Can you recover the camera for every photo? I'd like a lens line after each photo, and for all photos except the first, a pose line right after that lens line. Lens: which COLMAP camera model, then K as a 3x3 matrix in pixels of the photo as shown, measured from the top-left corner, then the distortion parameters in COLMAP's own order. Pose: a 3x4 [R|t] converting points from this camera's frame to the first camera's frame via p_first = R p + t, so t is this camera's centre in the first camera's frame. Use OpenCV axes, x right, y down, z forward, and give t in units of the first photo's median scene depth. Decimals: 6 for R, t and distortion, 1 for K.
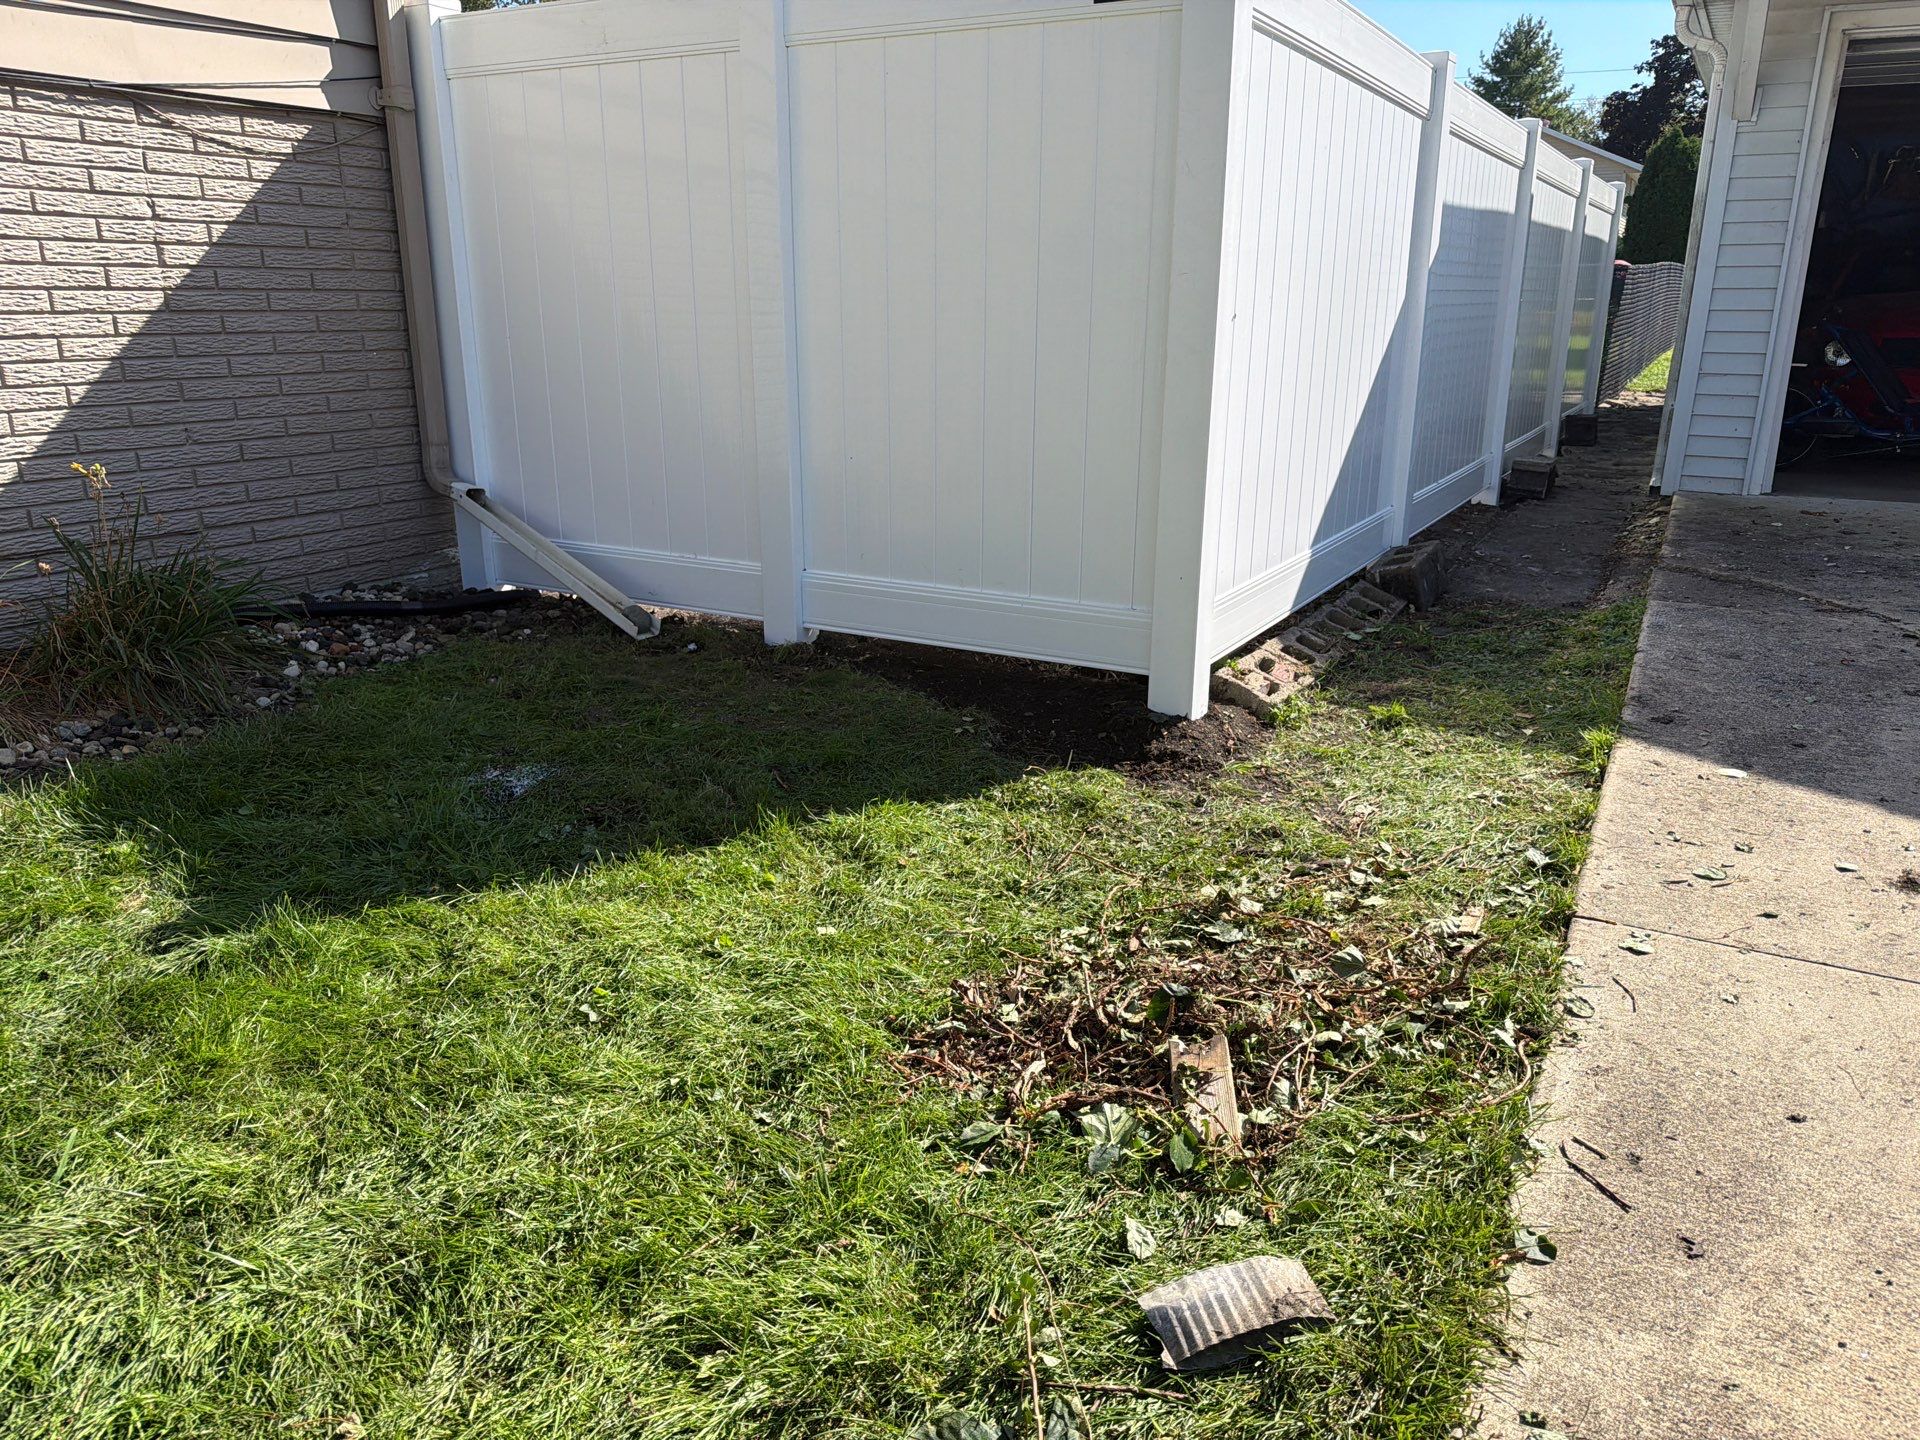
lens RADIAL K [[1358.2, 0, 966.4], [0, 1358.2, 725.8], [0, 0, 1]] dist [0.013589, -0.021477]
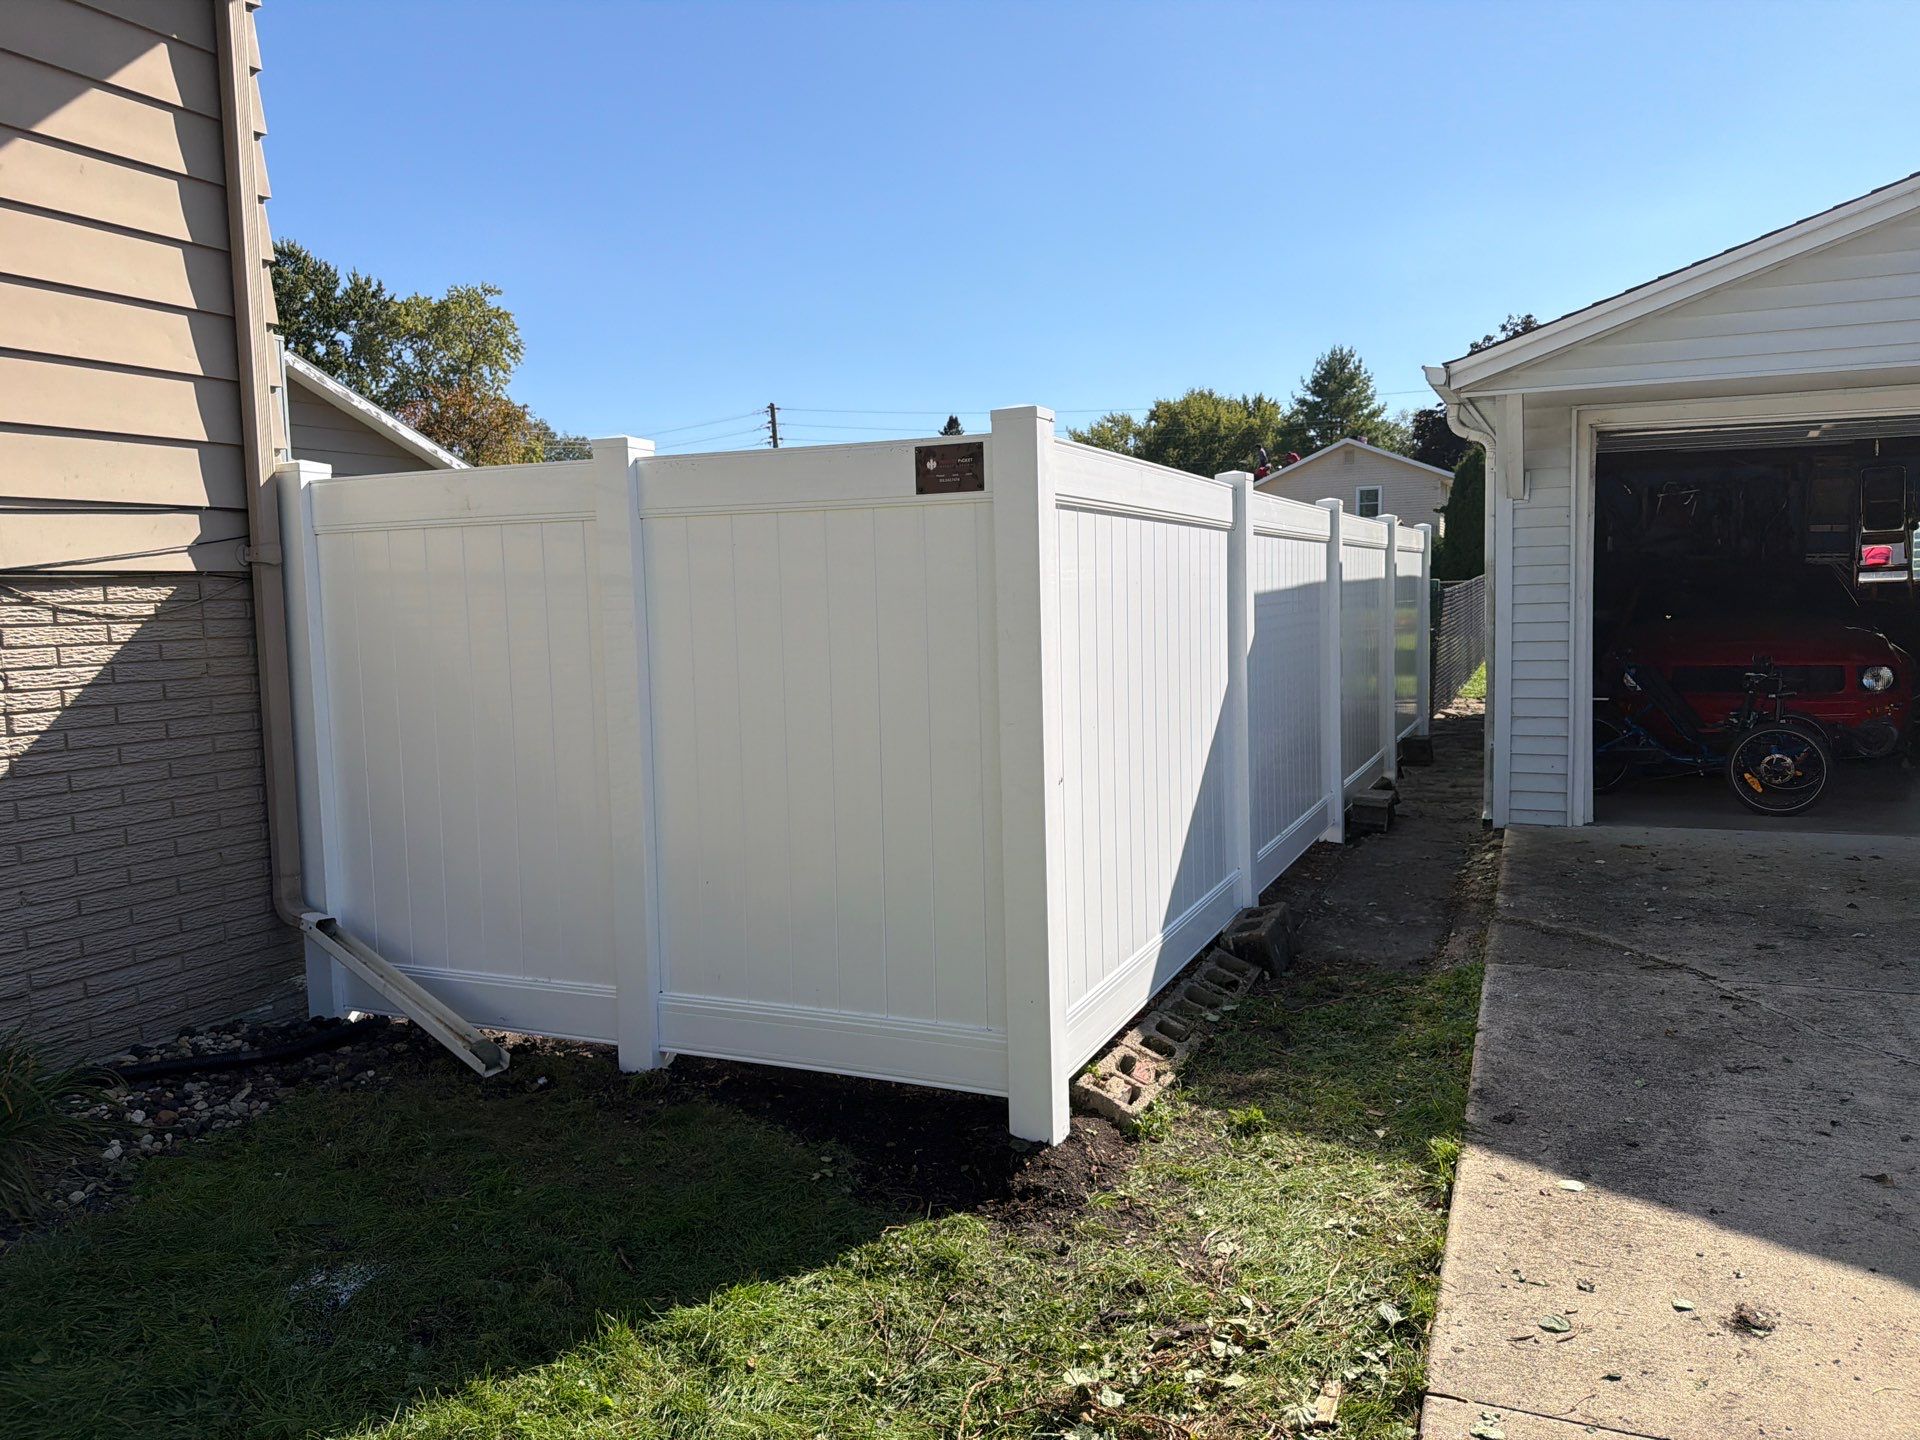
lens RADIAL K [[1356.5, 0, 966.3], [0, 1356.5, 712.9], [0, 0, 1]] dist [0.012525, -0.023532]
pose [[0.995782, -0.037321, 0.083817, 0.029337], [0.054500, 0.975502, -0.213133, -0.097520], [-0.073809, 0.216802, 0.973421, -0.033092]]
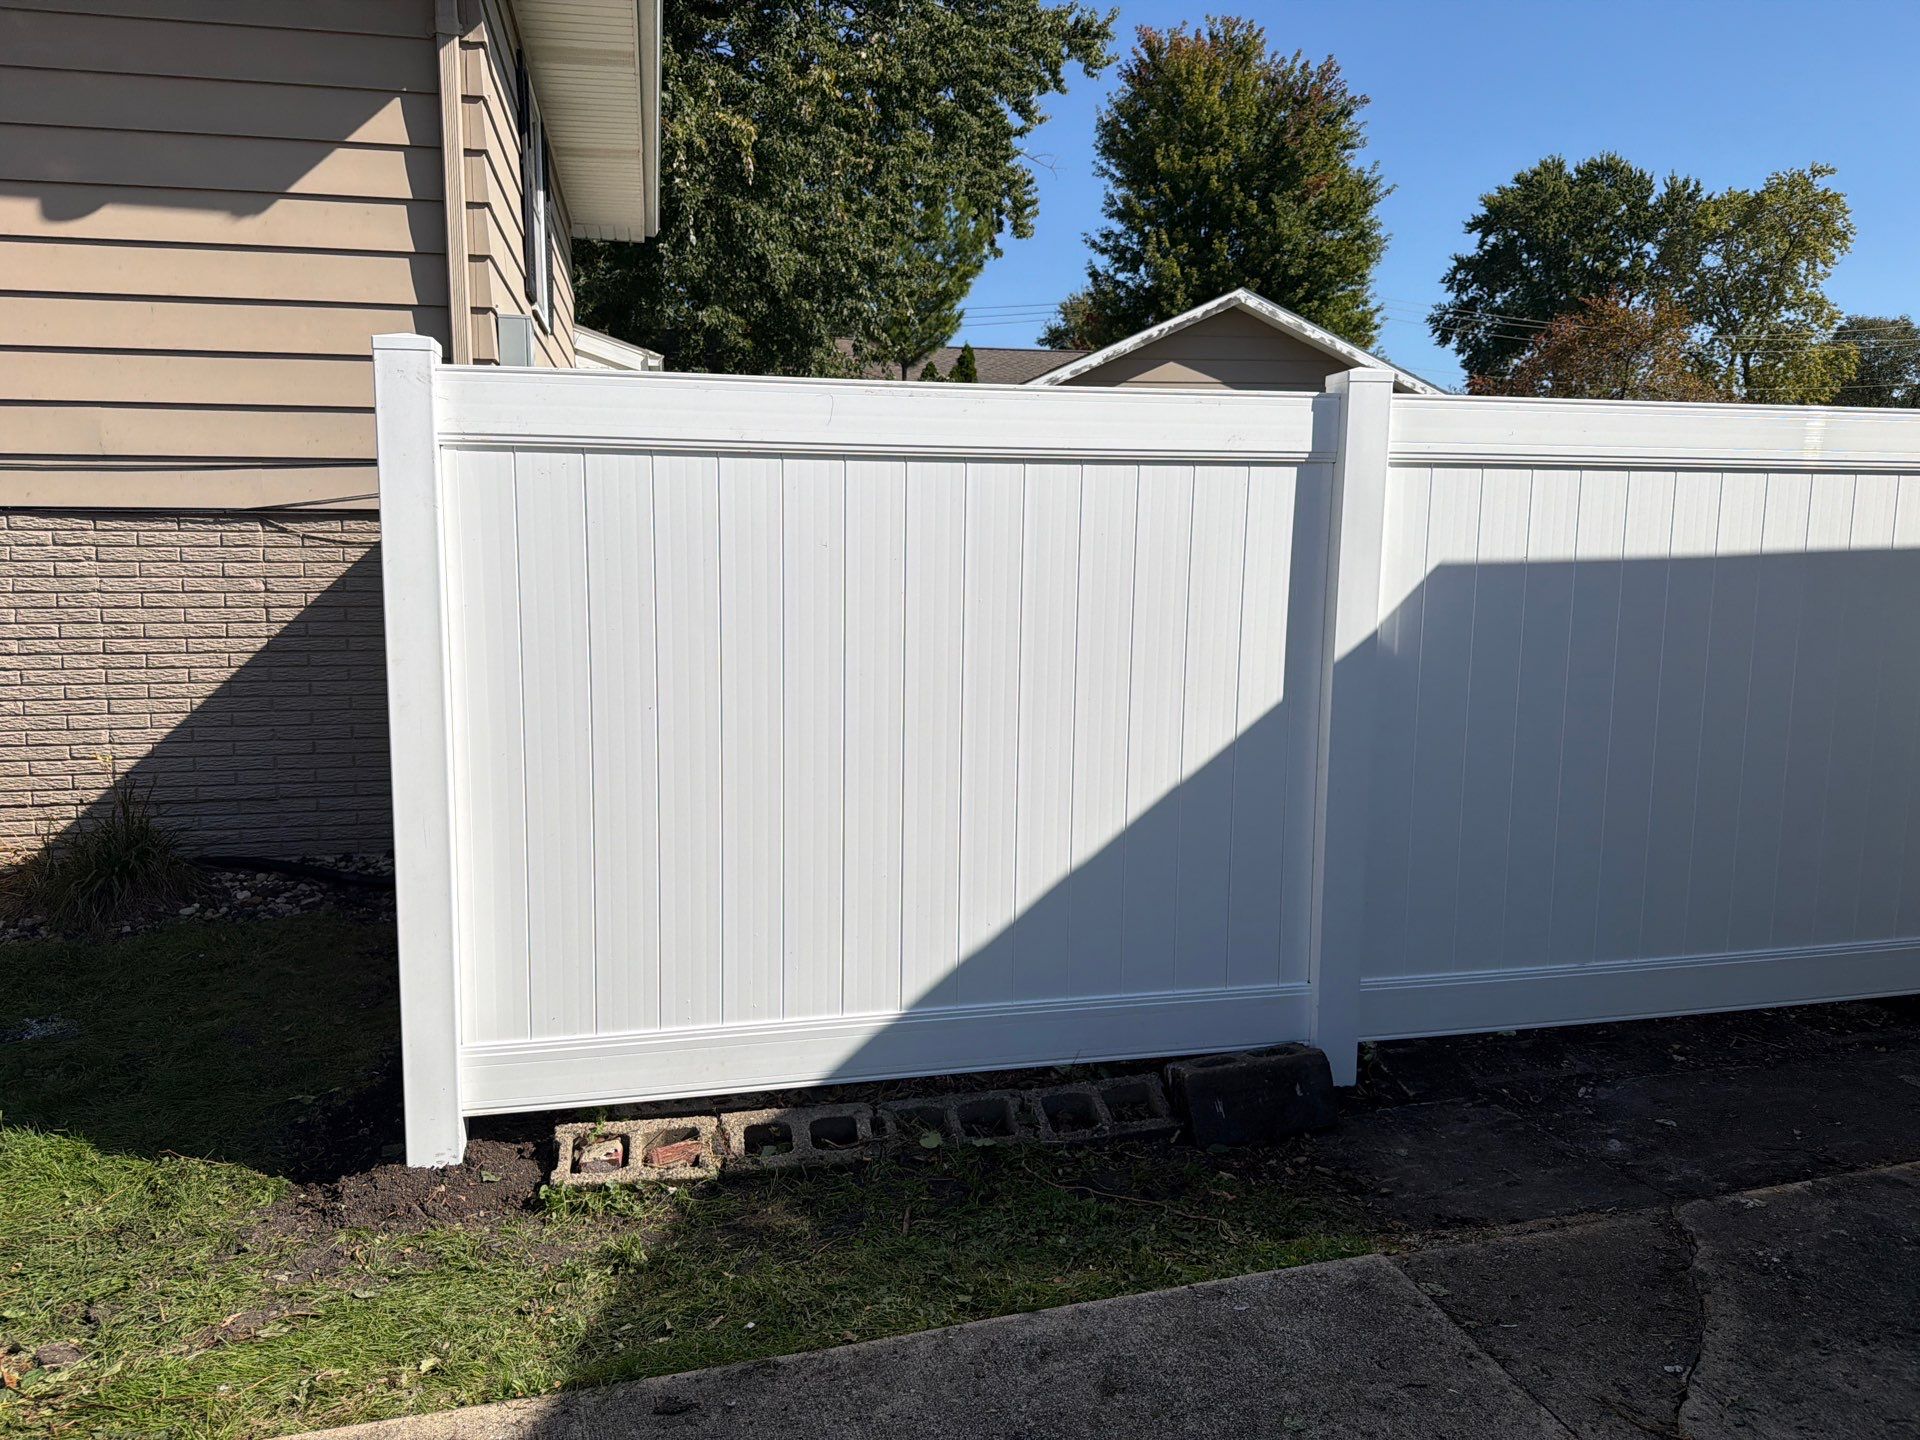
lens RADIAL K [[1345.7, 0, 950.1], [0, 1345.7, 722.2], [0, 0, 1]] dist [0.042196, -0.048992]
pose [[0.671711, 0.100738, -0.733932, 0.957687], [-0.221985, 0.972557, -0.069675, -0.283447], [0.706772, 0.209724, 0.675639, 0.532828]]
